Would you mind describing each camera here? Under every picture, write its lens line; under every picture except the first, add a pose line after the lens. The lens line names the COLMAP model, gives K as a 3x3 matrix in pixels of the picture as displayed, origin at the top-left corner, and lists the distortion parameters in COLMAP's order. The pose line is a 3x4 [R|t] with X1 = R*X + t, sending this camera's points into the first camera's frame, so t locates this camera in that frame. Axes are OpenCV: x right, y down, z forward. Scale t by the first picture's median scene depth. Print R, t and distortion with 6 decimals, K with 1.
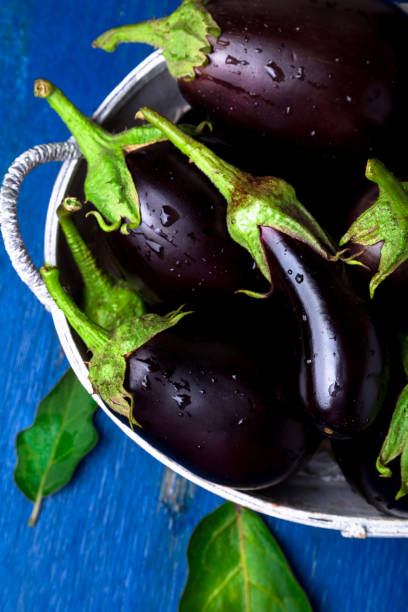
lens RADIAL K [[1619.3, 0, 205.1], [0, 1619.3, 264.6], [0, 0, 1]] dist [0.082444, 0.548294]
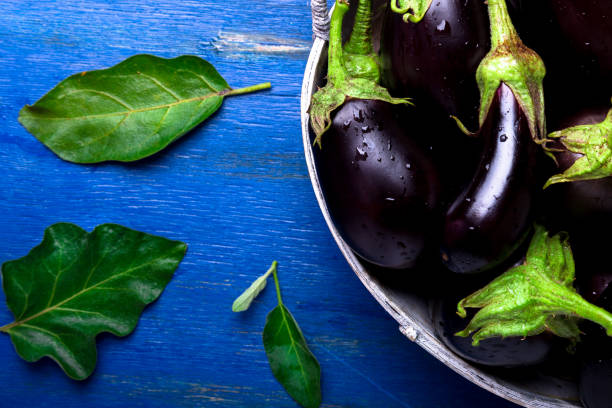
lens RADIAL K [[1010.7, 0, 306.0], [0, 1010.7, 204.0], [0, 0, 1]] dist [0.026673, 0.027550]
pose [[0.805360, 0.592257, -0.025046, -0.009422], [-0.584178, 0.800130, 0.136119, 0.029265], [0.100657, -0.094993, 0.990376, 0.254014]]
